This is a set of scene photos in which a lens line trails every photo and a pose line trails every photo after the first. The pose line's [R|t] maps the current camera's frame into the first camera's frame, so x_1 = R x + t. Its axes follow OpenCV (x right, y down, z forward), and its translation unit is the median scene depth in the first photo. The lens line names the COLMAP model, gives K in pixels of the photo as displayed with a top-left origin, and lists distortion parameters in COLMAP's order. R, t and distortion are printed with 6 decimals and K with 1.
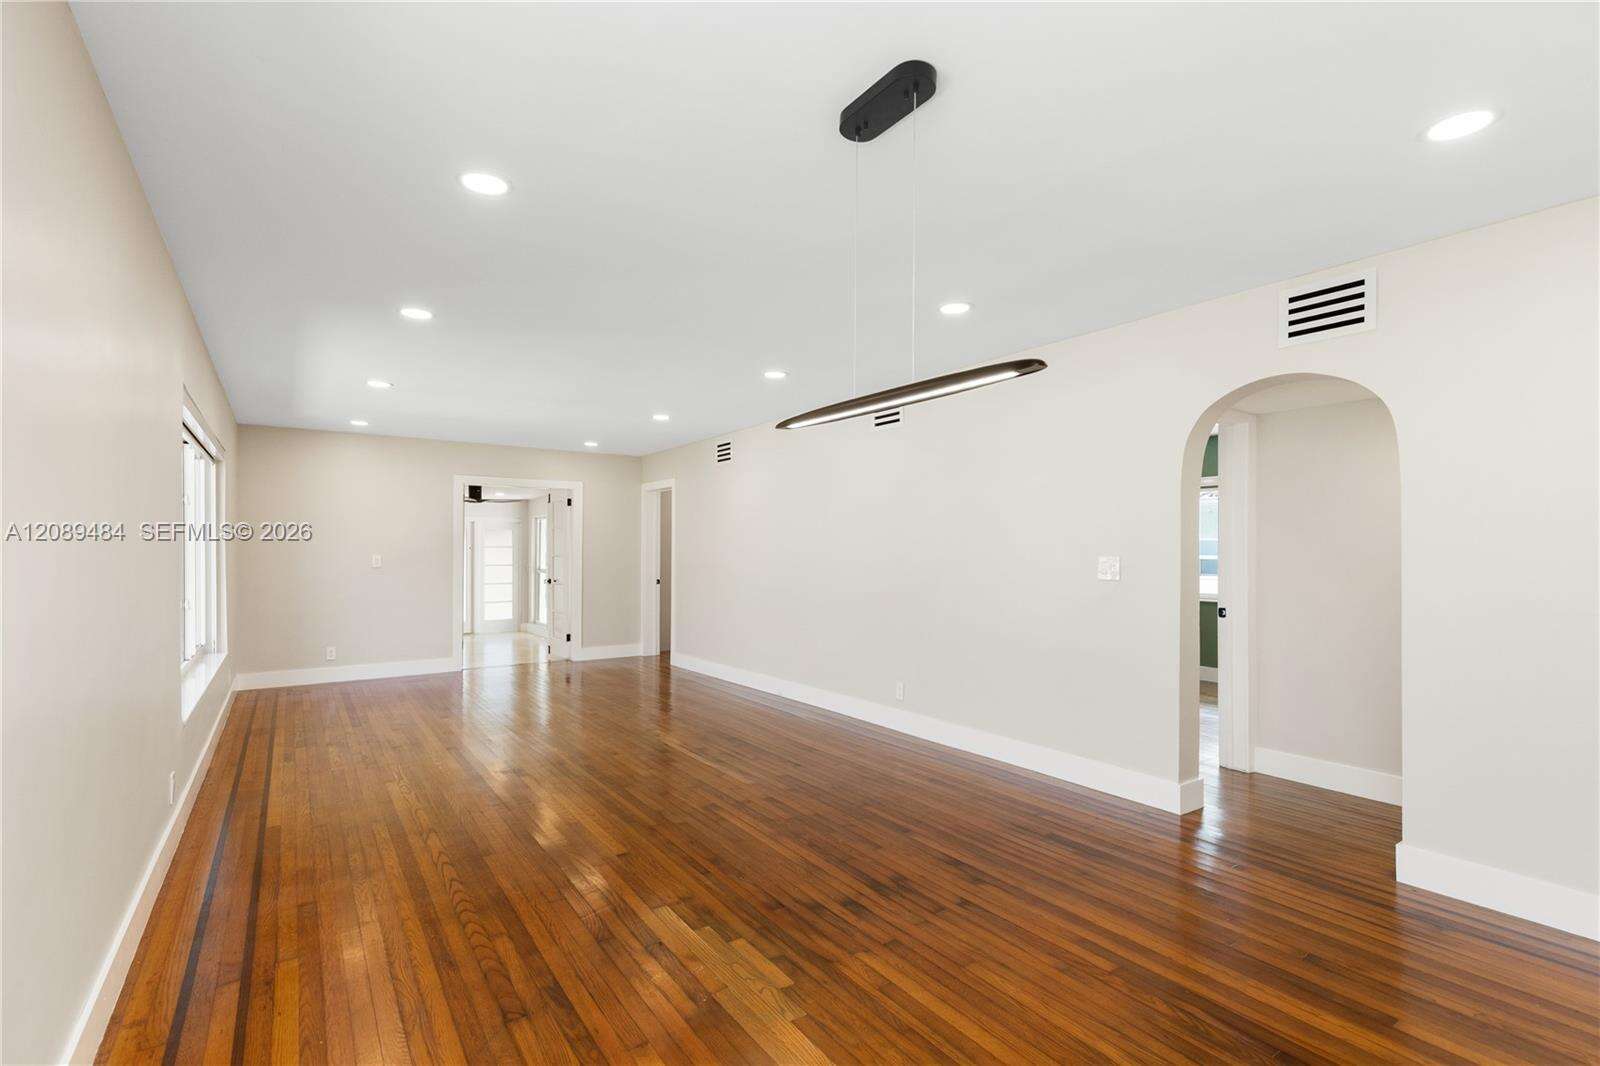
lens RADIAL K [[736.4, 0, 789.1], [0, 736.4, 538.3], [0, 0, 1]] dist [0.009016, -0.000377]
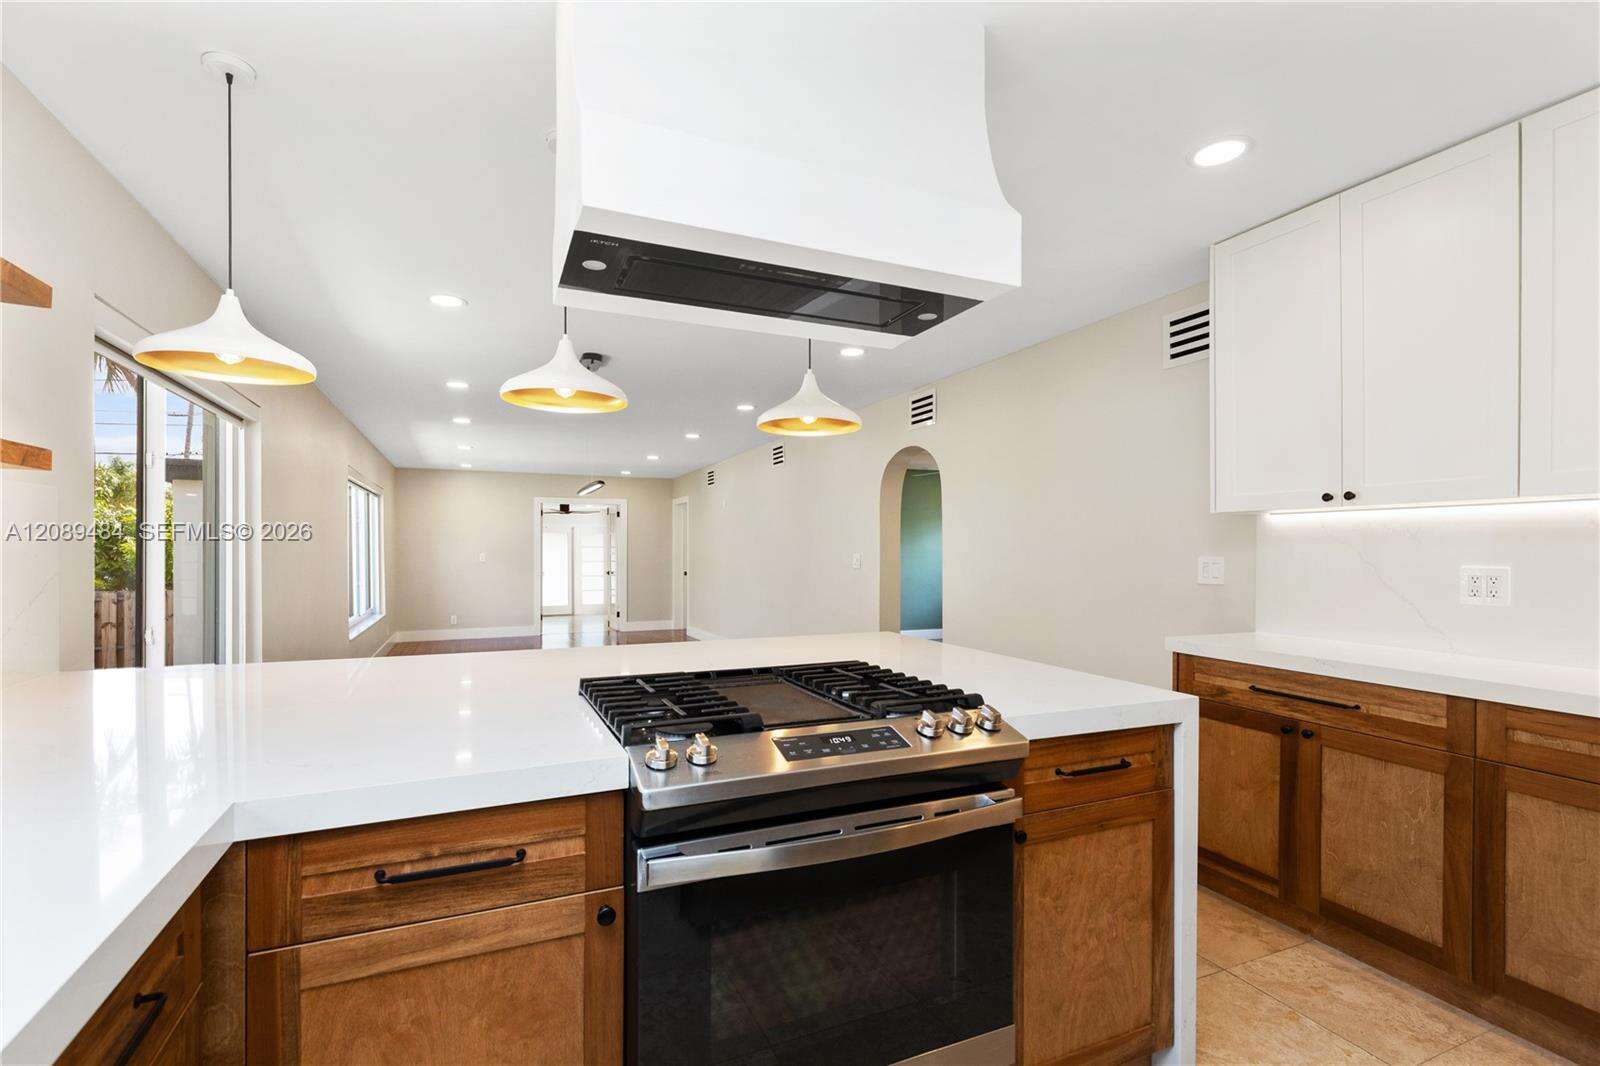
lens RADIAL K [[736.4, 0, 790.4], [0, 736.4, 550.4], [0, 0, 1]] dist [0.009016, -0.000377]
pose [[0.981447, -0.001475, -0.191727, 0.284409], [0.004976, 0.999830, 0.017781, -0.006419], [0.191668, -0.018405, 0.981287, -0.278532]]
